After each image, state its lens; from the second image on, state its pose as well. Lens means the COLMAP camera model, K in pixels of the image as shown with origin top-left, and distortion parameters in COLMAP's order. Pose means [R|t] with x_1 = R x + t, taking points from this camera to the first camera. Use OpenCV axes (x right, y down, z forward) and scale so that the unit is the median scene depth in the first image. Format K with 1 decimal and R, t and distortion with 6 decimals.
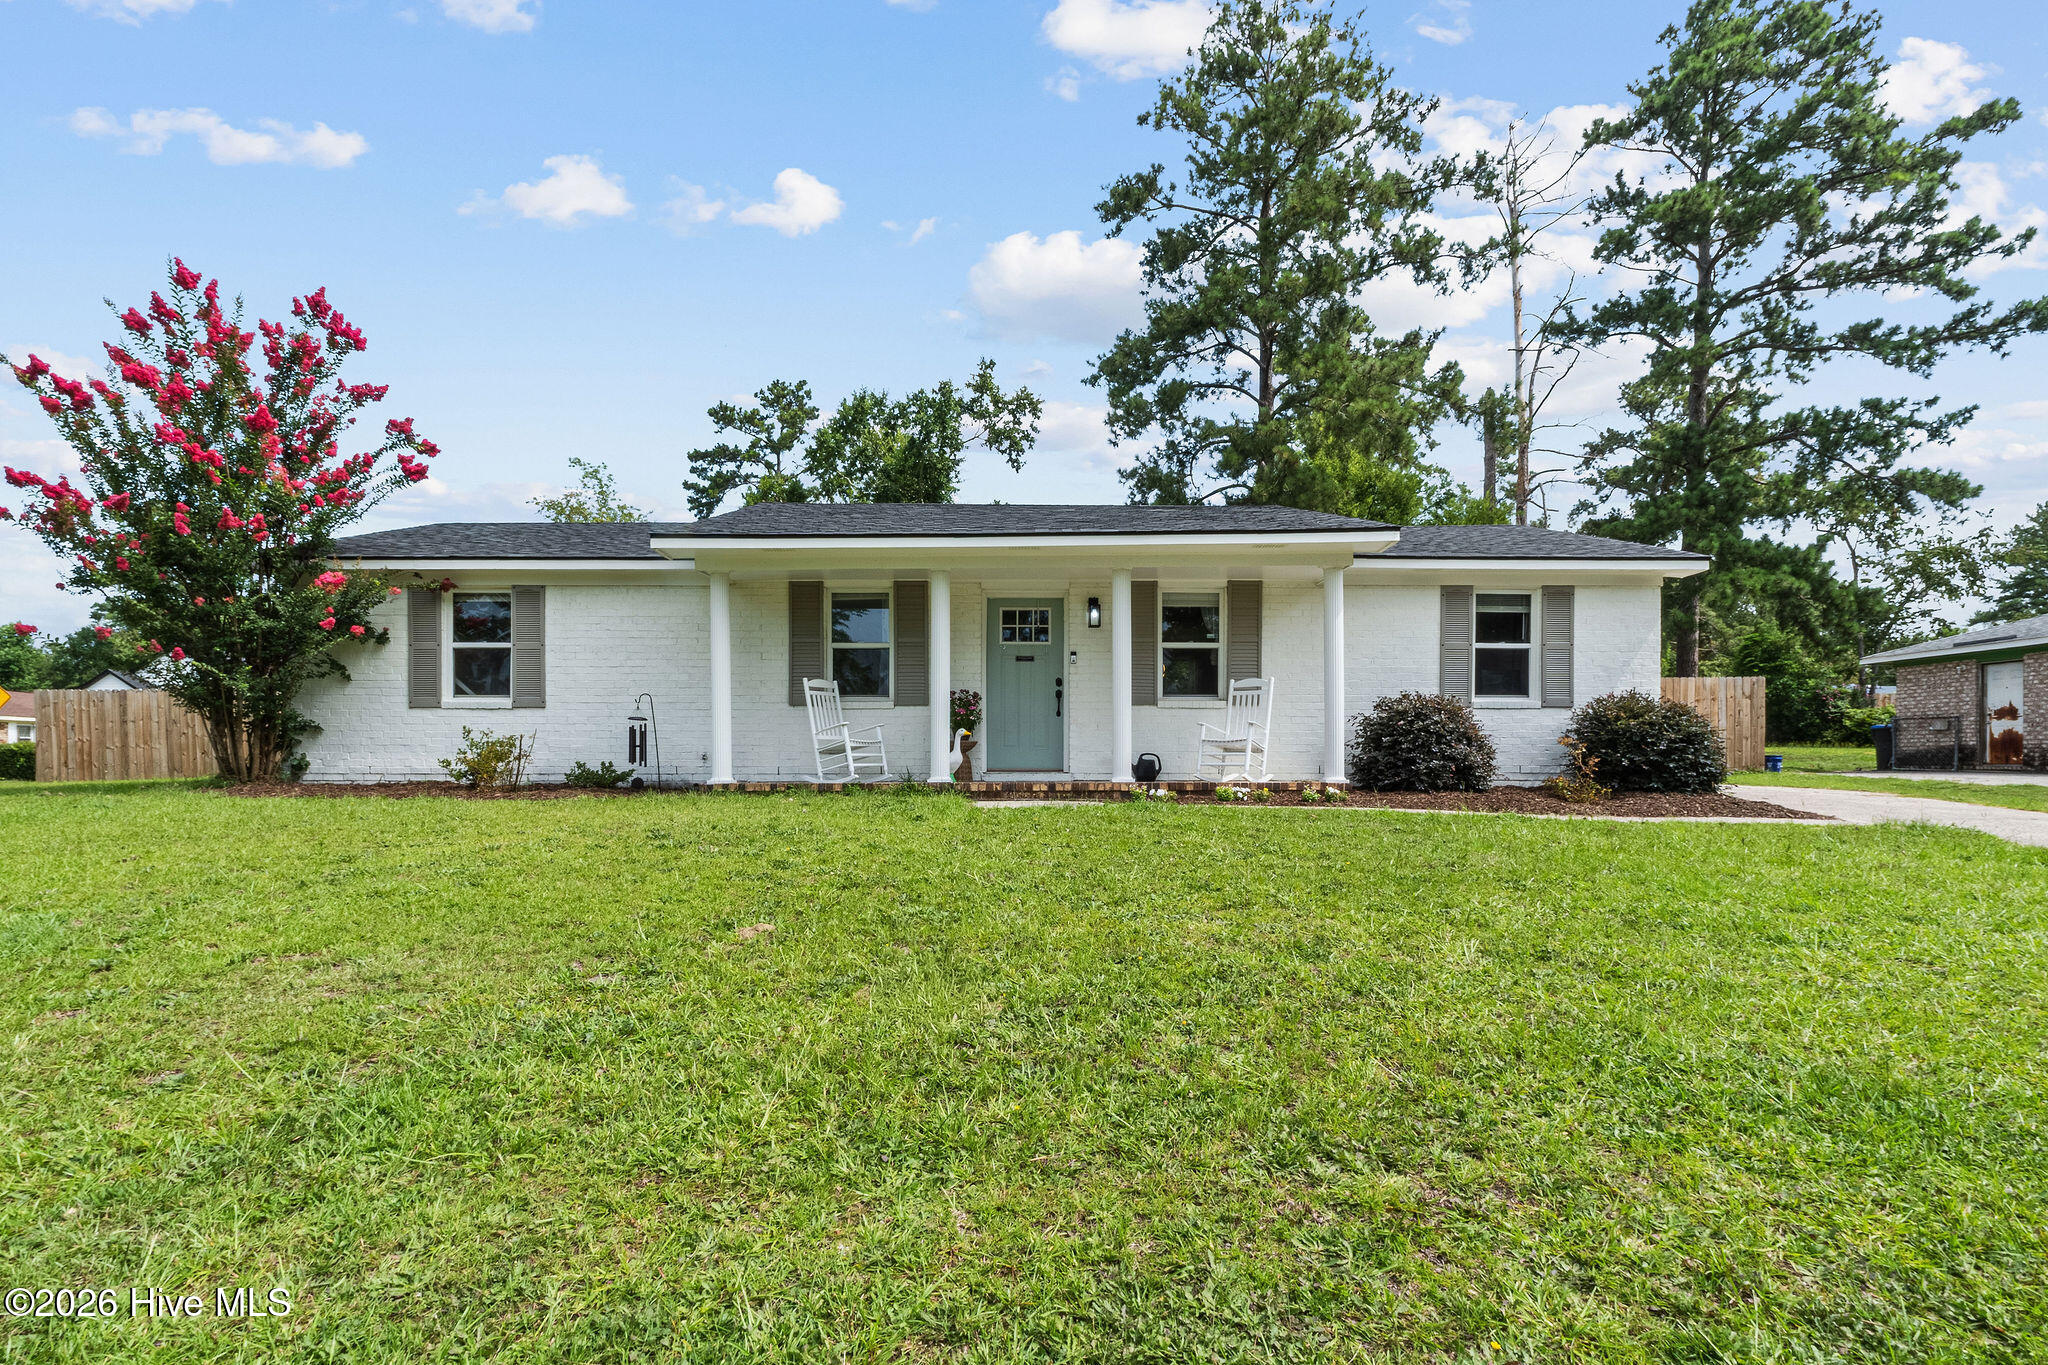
lens RADIAL K [[931.0, 0, 863.4], [0, 931.0, 775.8], [0, 0, 1]] dist [-0.003971, 0.000750]
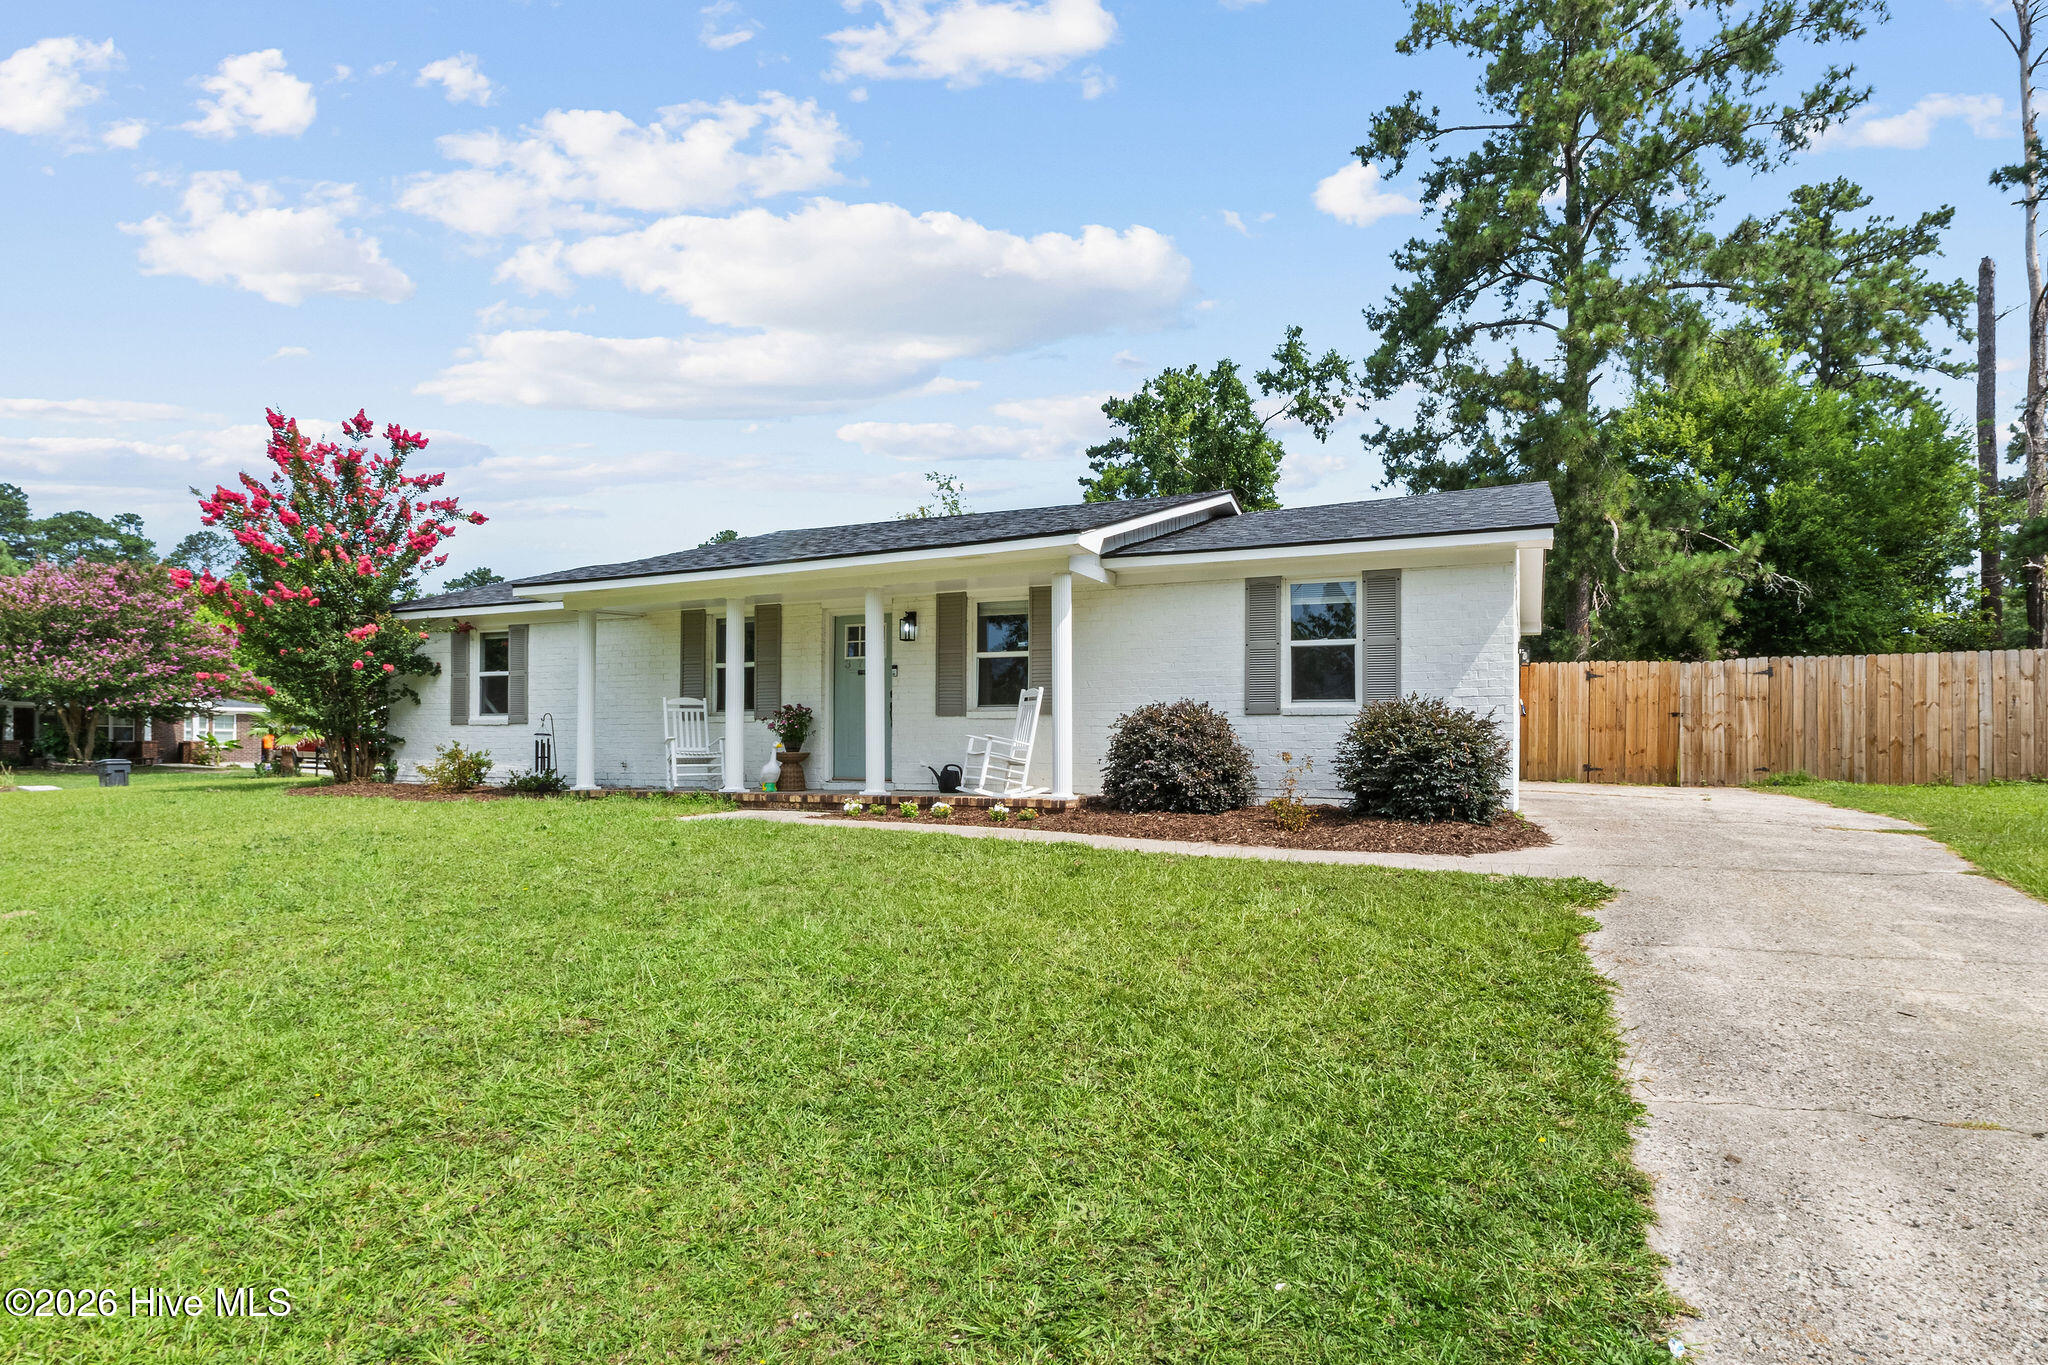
lens RADIAL K [[907.5, 0, 947.1], [0, 907.5, 753.6], [0, 0, 1]] dist [-0.002213, 0.000265]
pose [[0.937641, -0.000100, -0.347604, 0.343705], [-0.002605, 0.999970, -0.007315, -0.015490], [0.347595, 0.007764, 0.937613, 0.043195]]
